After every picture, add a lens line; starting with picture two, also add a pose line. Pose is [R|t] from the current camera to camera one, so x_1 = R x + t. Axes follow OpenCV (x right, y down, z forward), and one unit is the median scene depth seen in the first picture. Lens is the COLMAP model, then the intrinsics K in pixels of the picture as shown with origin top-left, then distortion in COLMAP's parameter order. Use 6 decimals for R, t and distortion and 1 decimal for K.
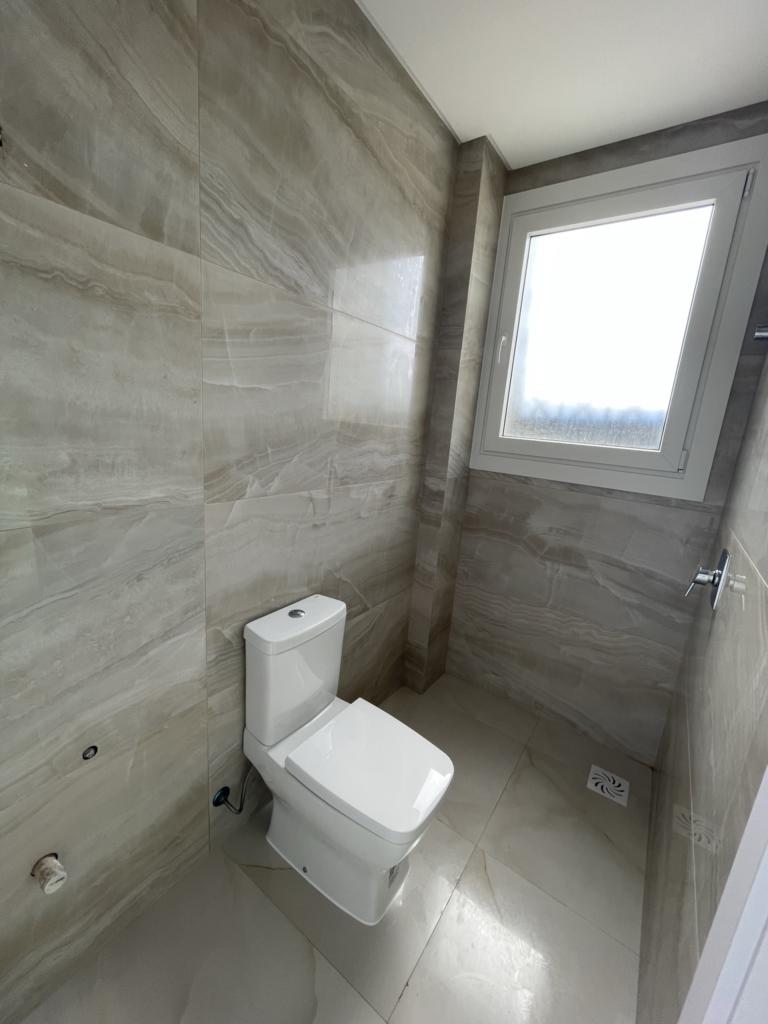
lens RADIAL K [[409.8, 0, 381.8], [0, 409.8, 511.6], [0, 0, 1]] dist [-0.001825, -0.000368]
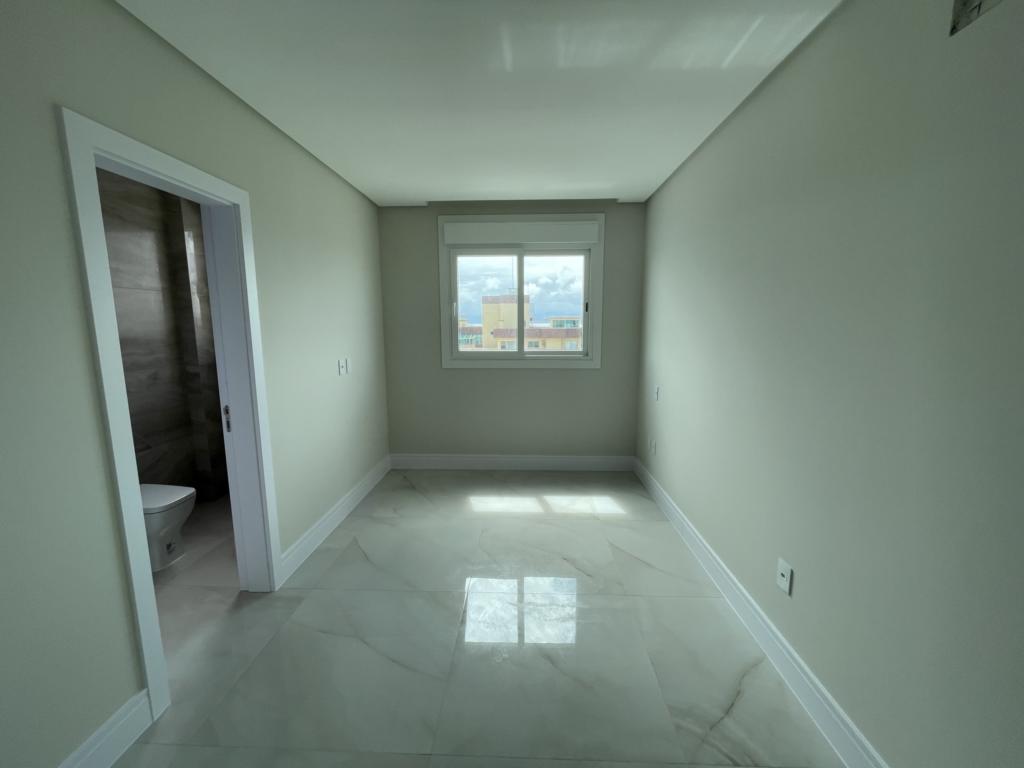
lens RADIAL K [[415.8, 0, 512.6], [0, 415.8, 382.9], [0, 0, 1]] dist [0.000451, -0.000675]
pose [[0.832155, -0.160903, 0.530686, 0.504193], [0.188236, 0.982120, 0.002610, 0.380470], [-0.521618, 0.097722, 0.847564, -1.850785]]
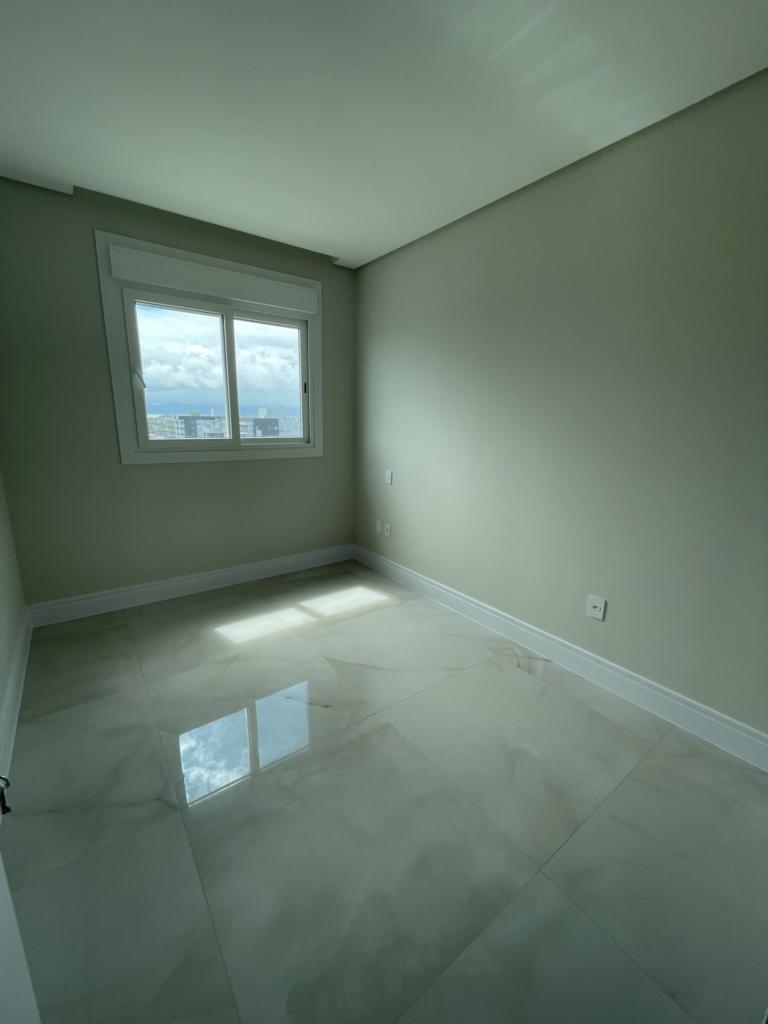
lens RADIAL K [[409.8, 0, 381.8], [0, 409.8, 511.6], [0, 0, 1]] dist [-0.001825, -0.000368]
pose [[0.339633, -0.270923, 0.900694, 0.154248], [0.214609, 0.954678, 0.206237, 0.263893], [-0.915747, 0.123252, 0.382383, -0.909412]]
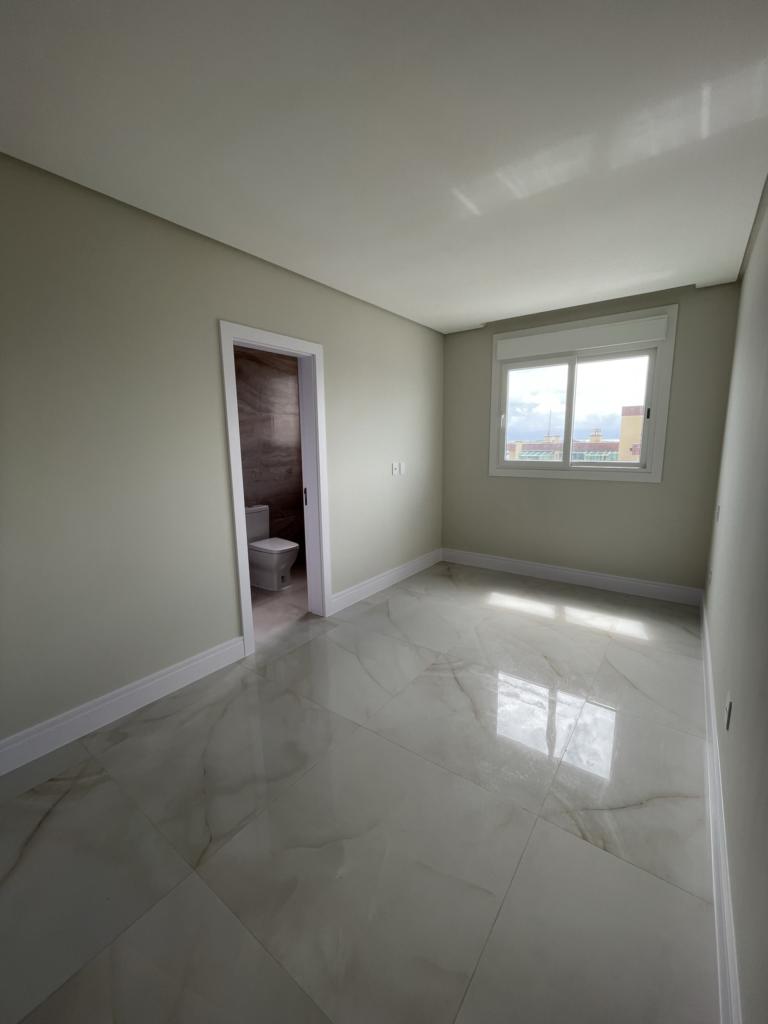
lens RADIAL K [[415.8, 0, 386.5], [0, 415.8, 510.7], [0, 0, 1]] dist [0.000451, -0.000675]
pose [[0.995744, -0.088925, -0.024210, 1.005319], [0.087502, 0.994668, -0.054589, 0.598364], [0.028935, 0.052239, 0.998215, -2.400136]]
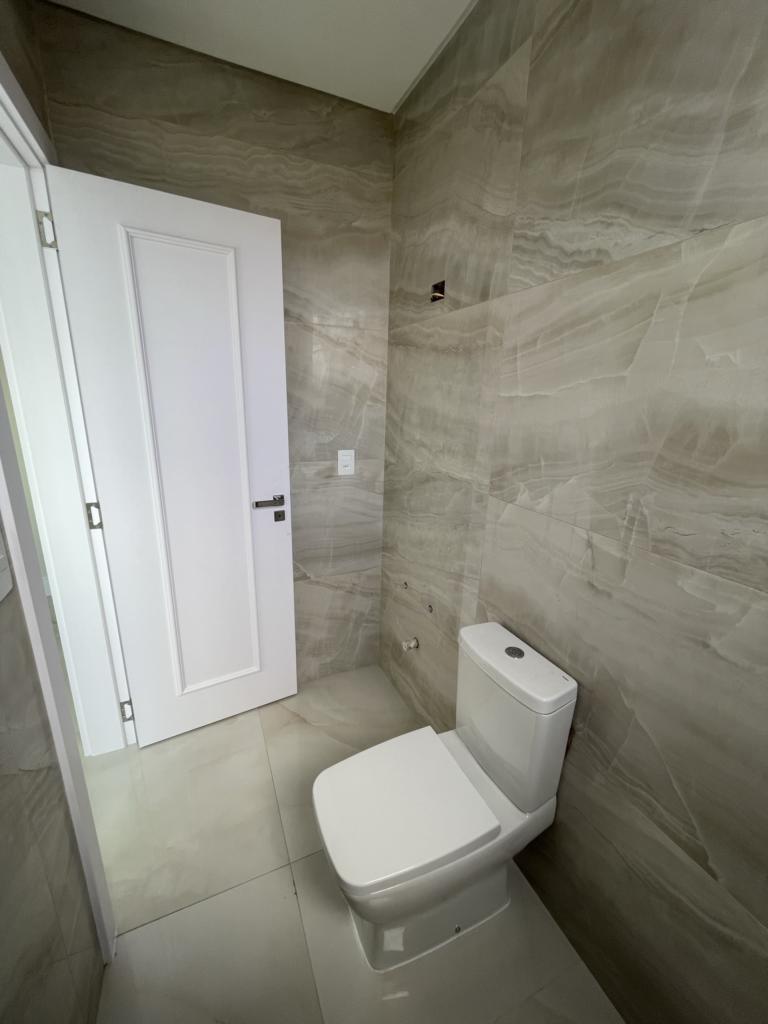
lens RADIAL K [[412.8, 0, 385.9], [0, 412.8, 510.3], [0, 0, 1]] dist [-0.001757, -0.000771]
pose [[-0.499382, 0.138406, -0.855255, 0.688678], [-0.256472, 0.919297, 0.298523, -0.235400], [0.827551, 0.368426, -0.423582, 1.138115]]
